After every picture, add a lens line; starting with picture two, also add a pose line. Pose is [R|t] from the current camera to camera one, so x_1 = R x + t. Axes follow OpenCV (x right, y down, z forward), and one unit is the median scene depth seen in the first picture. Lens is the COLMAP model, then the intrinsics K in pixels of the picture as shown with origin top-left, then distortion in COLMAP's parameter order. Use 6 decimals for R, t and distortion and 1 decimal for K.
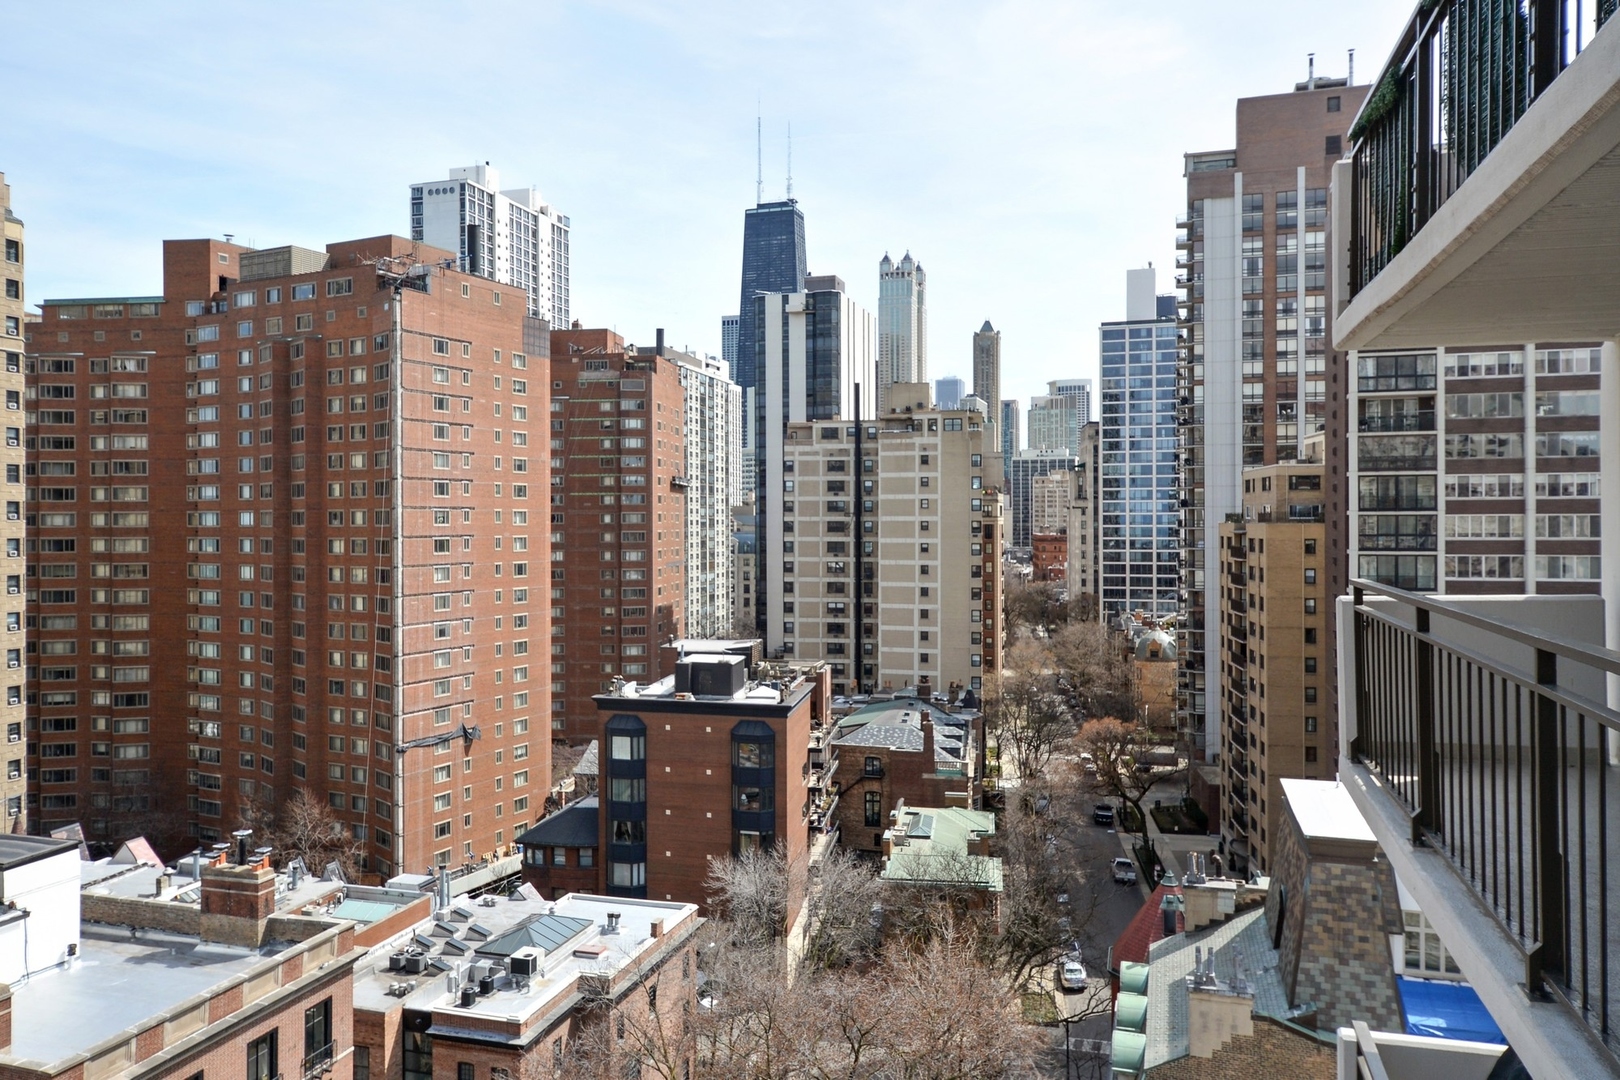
lens RADIAL K [[1219.5, 0, 812.8], [0, 1219.5, 512.5], [0, 0, 1]] dist [0.007284, -0.001354]
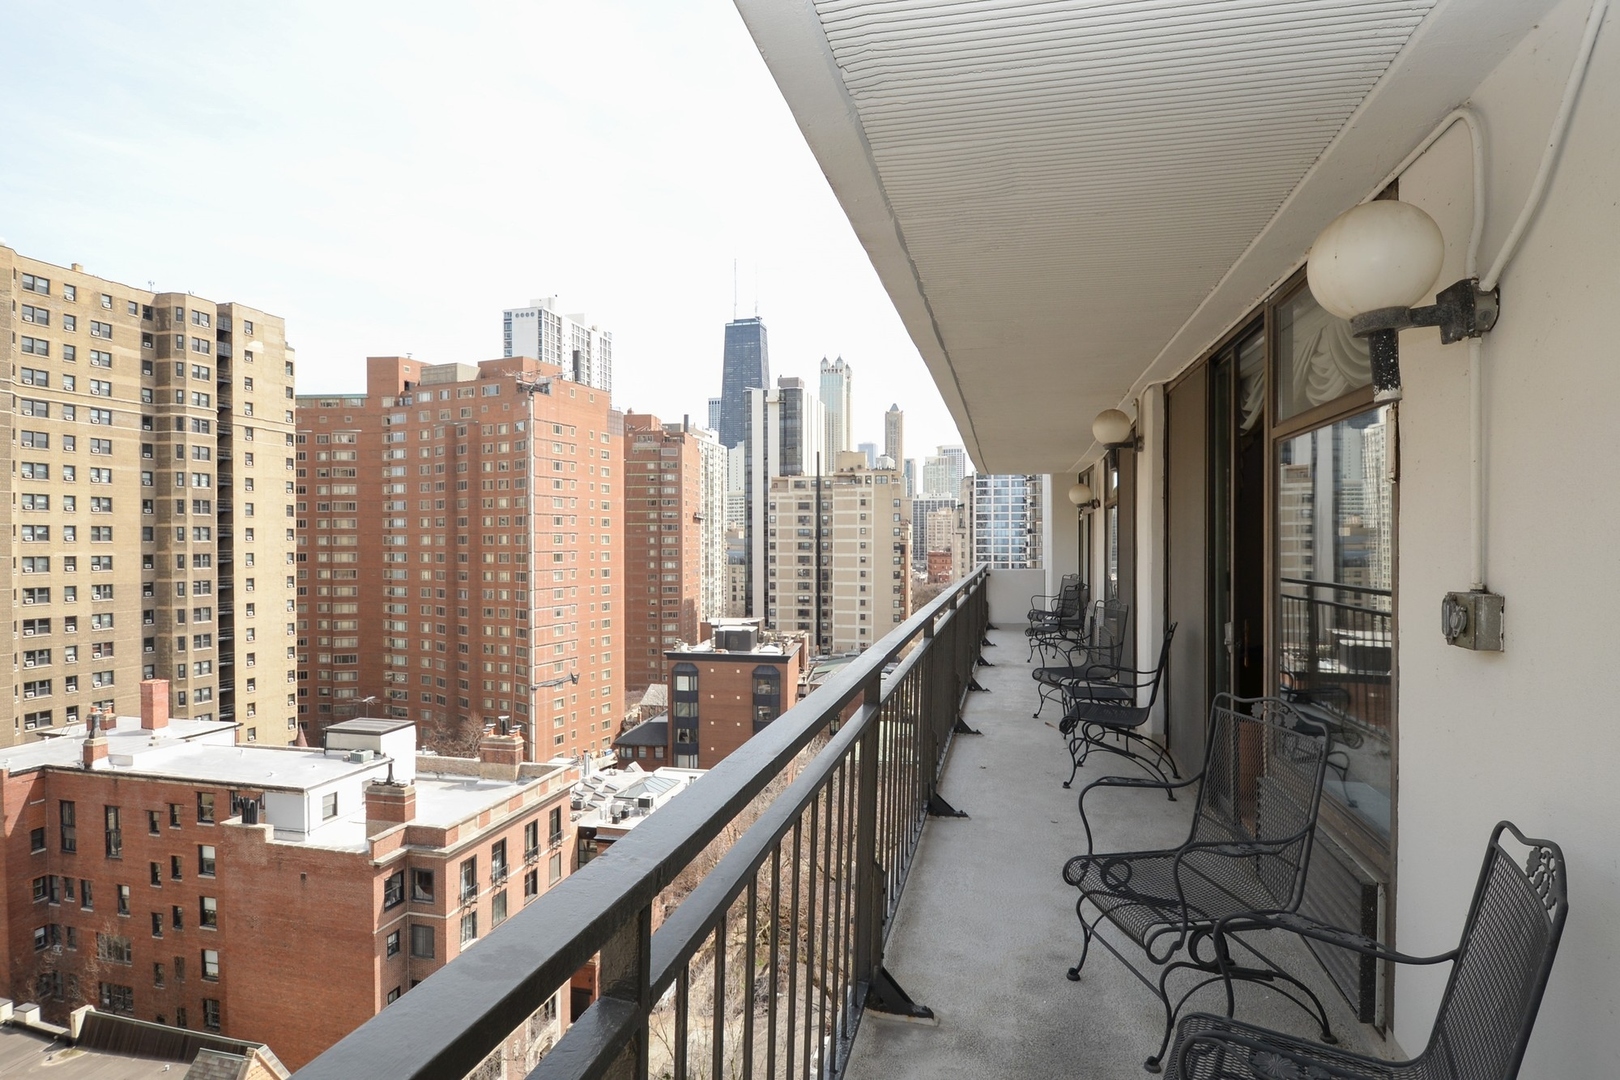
lens RADIAL K [[862.0, 0, 810.0], [0, 862.0, 540.0], [0, 0, 1]] dist [-0.001689, -0.000030]
pose [[0.998932, 0.001492, 0.046171, -0.029754], [-0.001681, 0.999990, 0.004053, -0.000157], [-0.046165, -0.004126, 0.998925, -0.096897]]
